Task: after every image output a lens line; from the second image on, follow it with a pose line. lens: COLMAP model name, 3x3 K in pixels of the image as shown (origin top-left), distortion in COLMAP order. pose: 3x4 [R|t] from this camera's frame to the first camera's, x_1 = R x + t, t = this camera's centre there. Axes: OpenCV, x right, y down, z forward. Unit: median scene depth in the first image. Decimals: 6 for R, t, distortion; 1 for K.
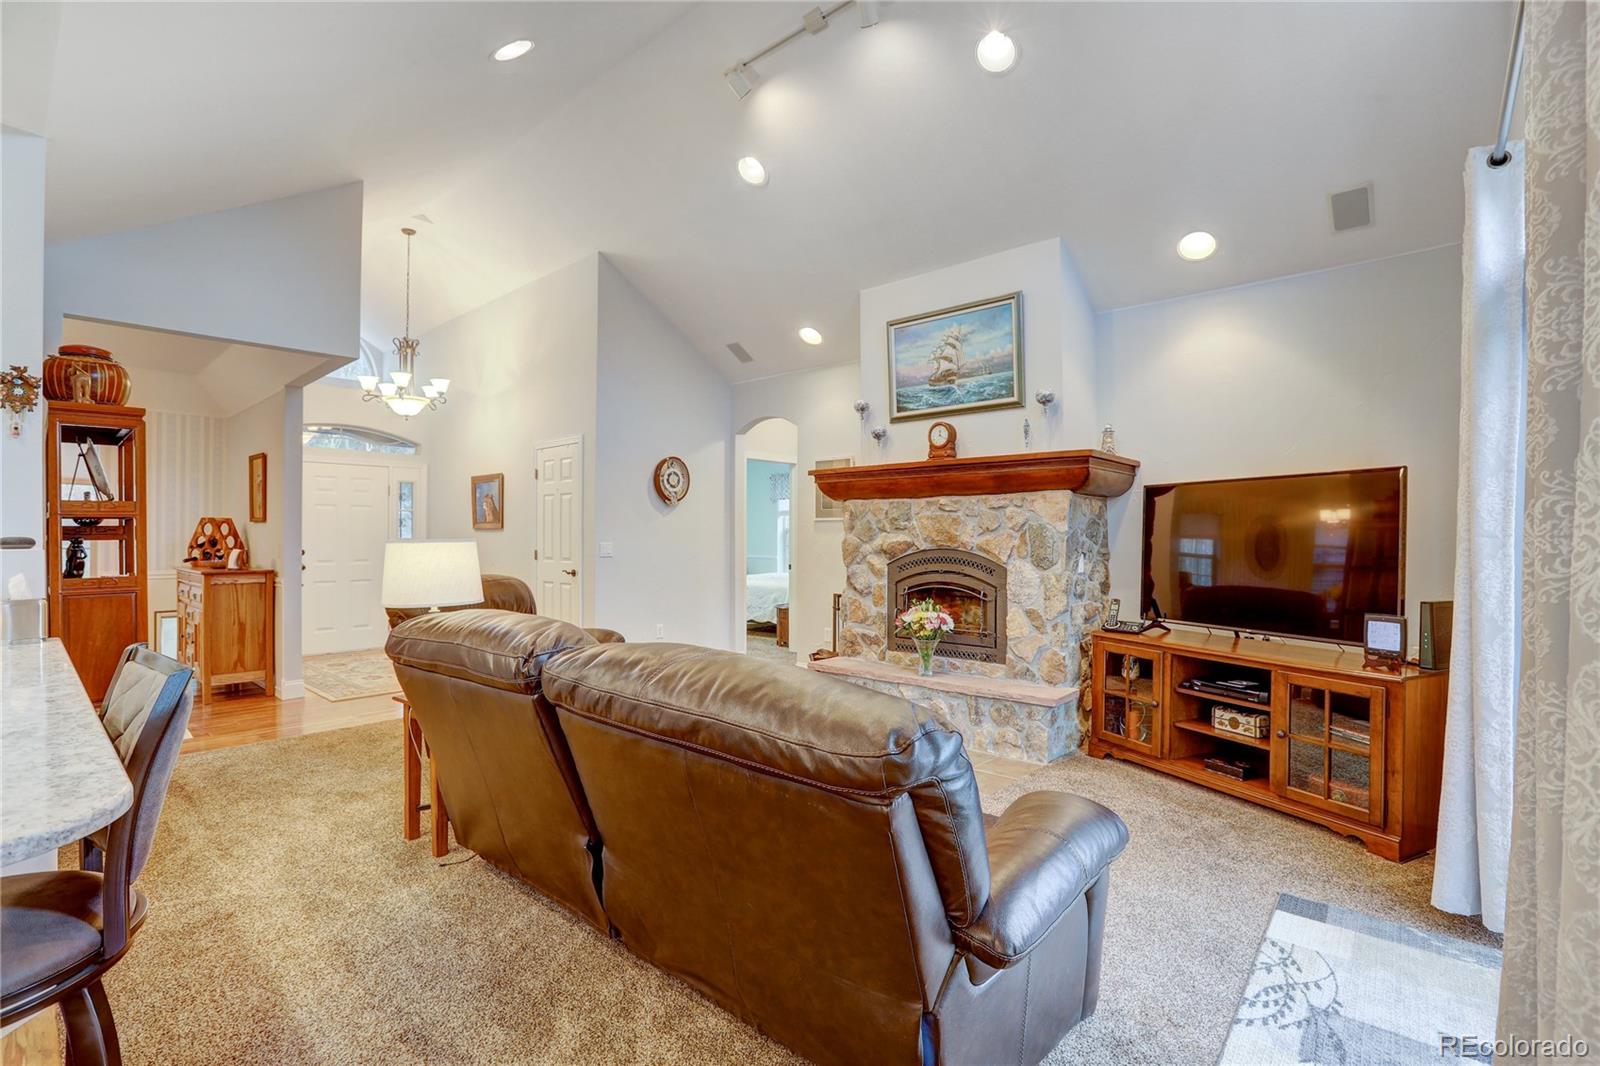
lens RADIAL K [[725.5, 0, 806.6], [0, 725.5, 520.7], [0, 0, 1]] dist [-0.027103, 0.006107]
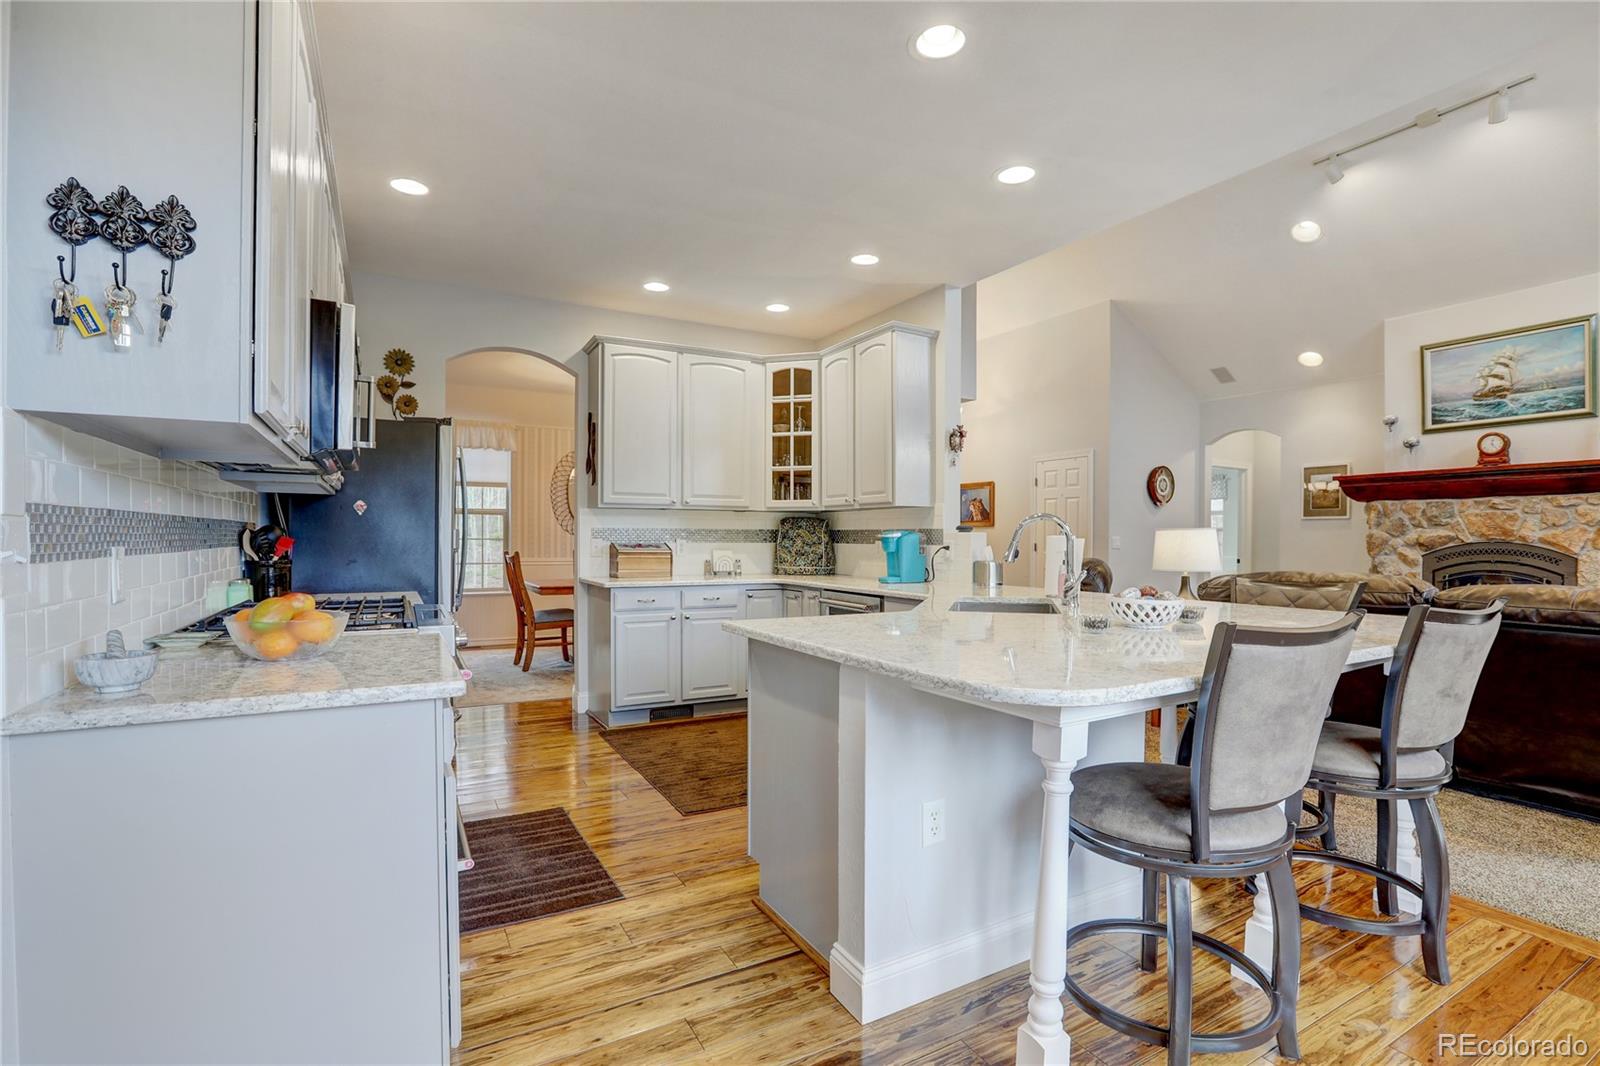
lens RADIAL K [[725.5, 0, 791.9], [0, 725.5, 543.8], [0, 0, 1]] dist [-0.027103, 0.006107]
pose [[0.945386, 0.009121, -0.325826, -0.493685], [-0.000221, 0.999626, 0.027341, 0.010784], [0.325954, -0.025776, 0.945034, -0.433793]]
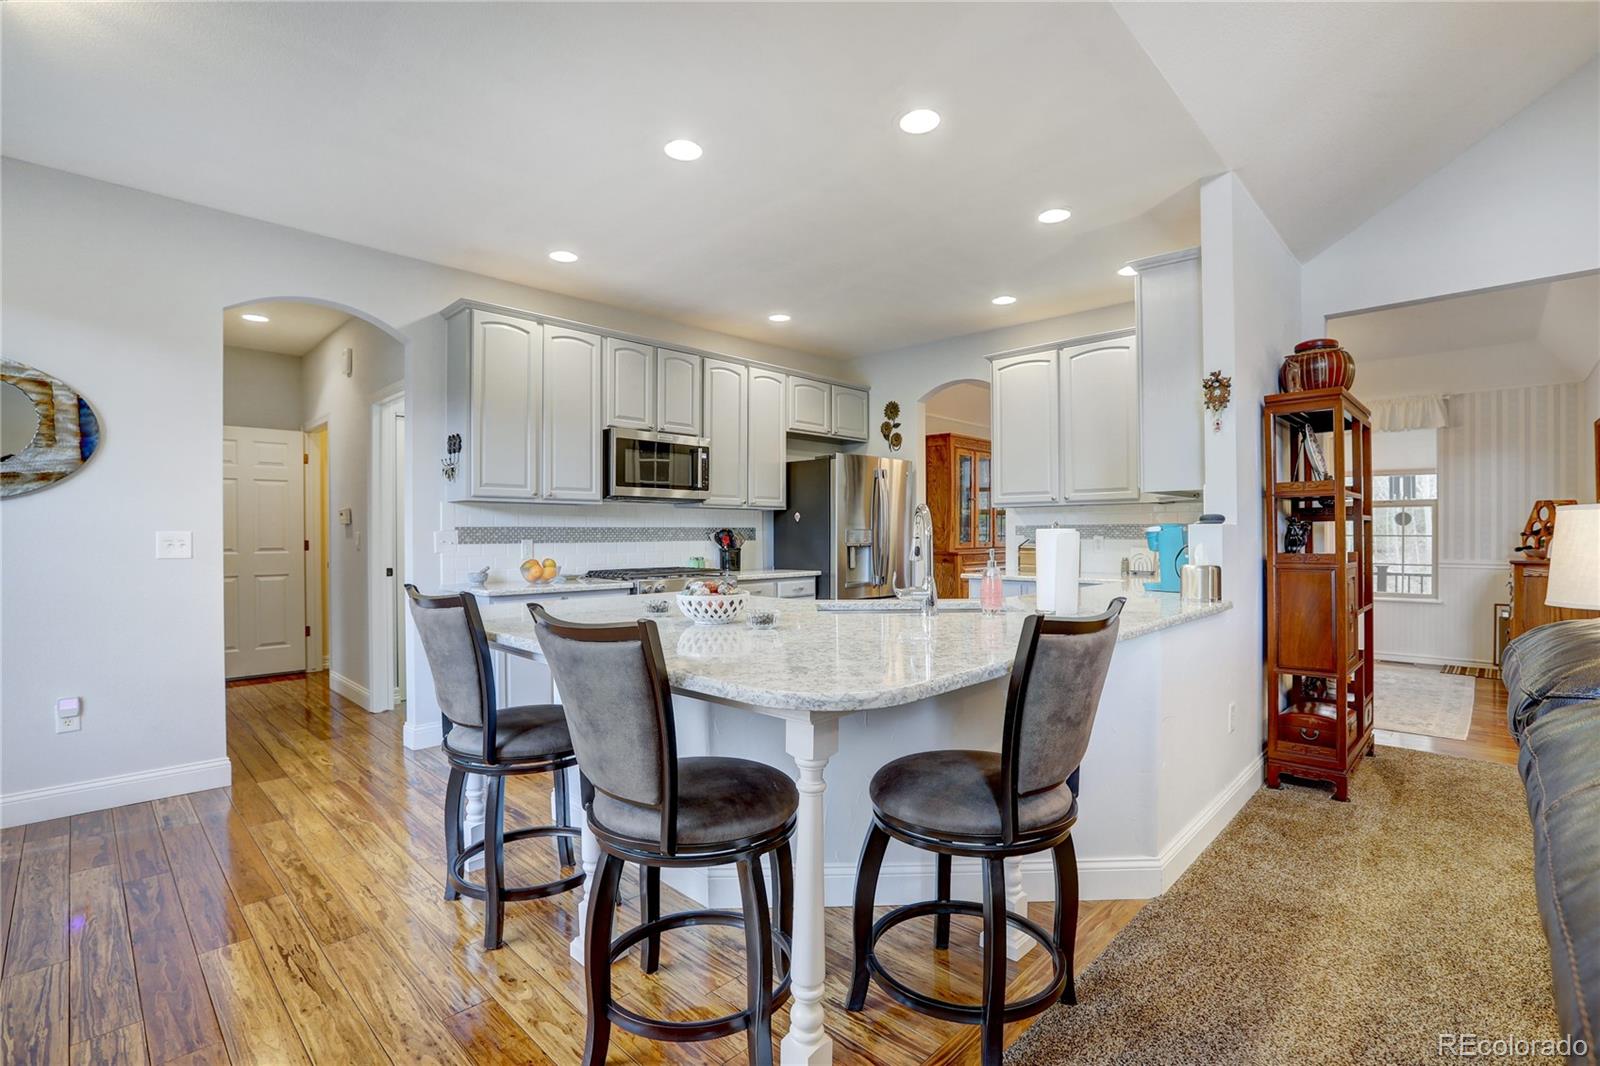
lens RADIAL K [[725.5, 0, 811.9], [0, 725.5, 535.0], [0, 0, 1]] dist [-0.027103, 0.006107]
pose [[-0.029154, 0.004714, -0.999564, 0.064417], [0.021236, 0.999766, 0.004096, 0.020504], [0.999349, -0.021108, -0.029247, 0.188742]]
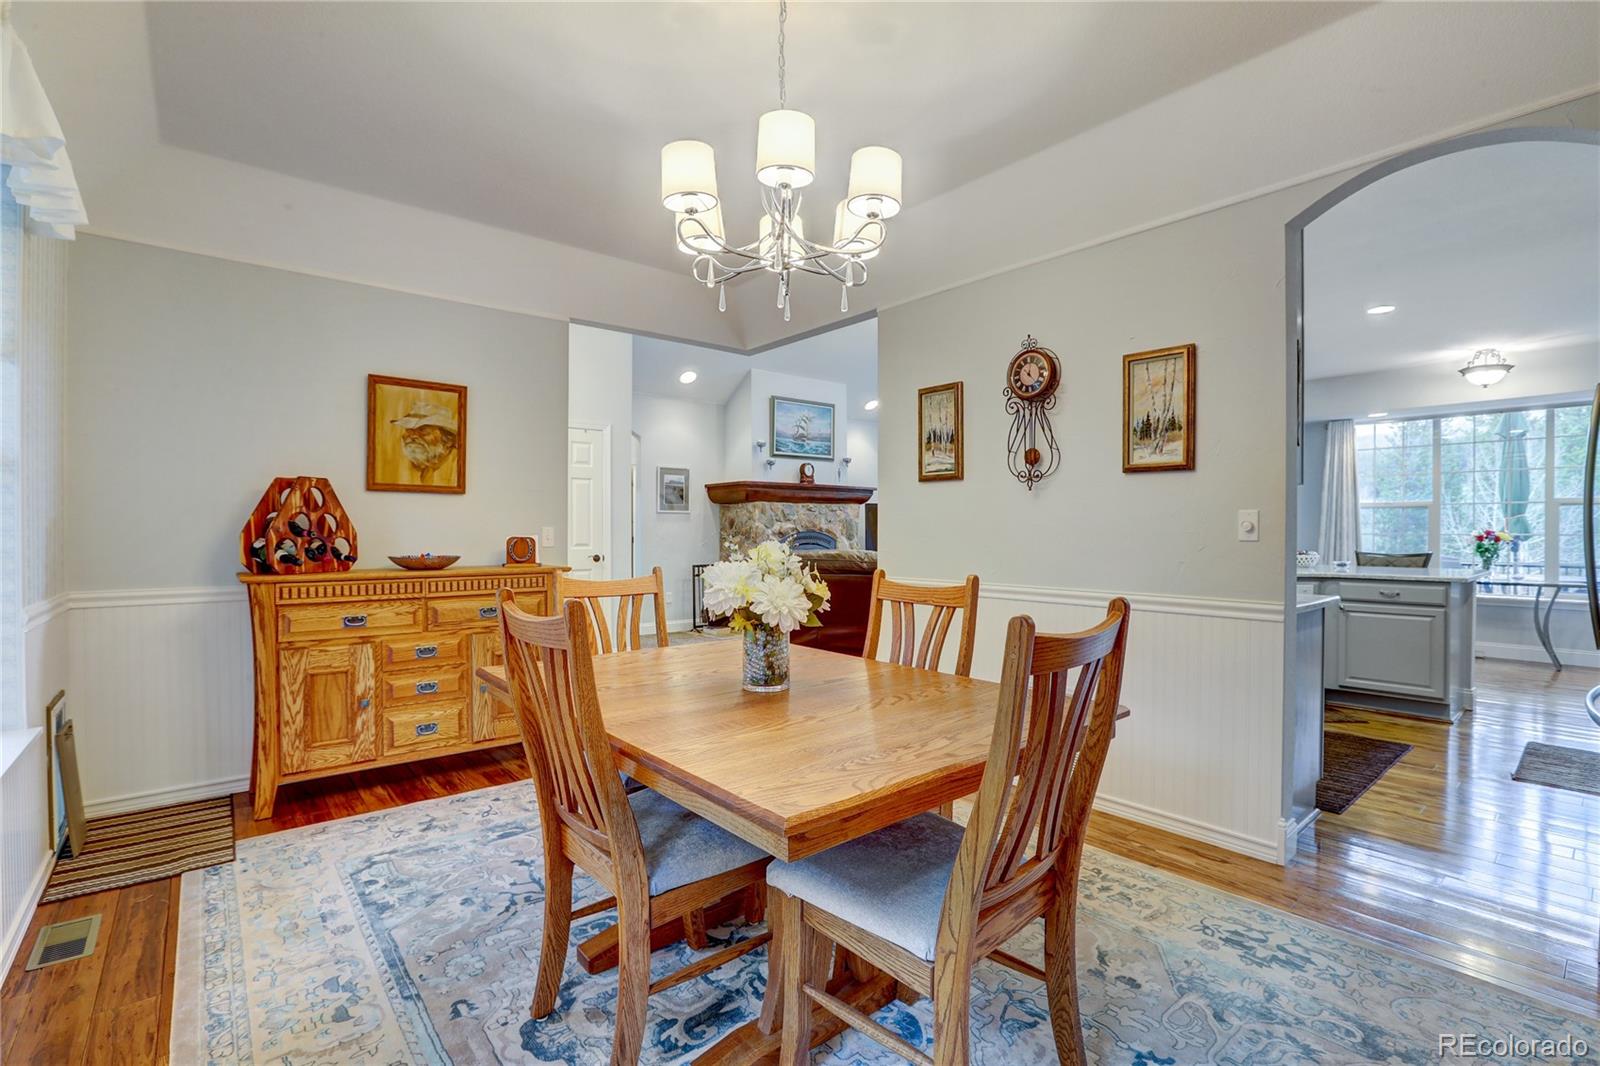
lens RADIAL K [[725.5, 0, 801.5], [0, 725.5, 533.5], [0, 0, 1]] dist [-0.027103, 0.006107]
pose [[0.148222, -0.001917, 0.988952, -1.616527], [-0.016532, 0.999854, 0.004416, 0.035956], [-0.988816, -0.017004, 0.148169, 0.724726]]
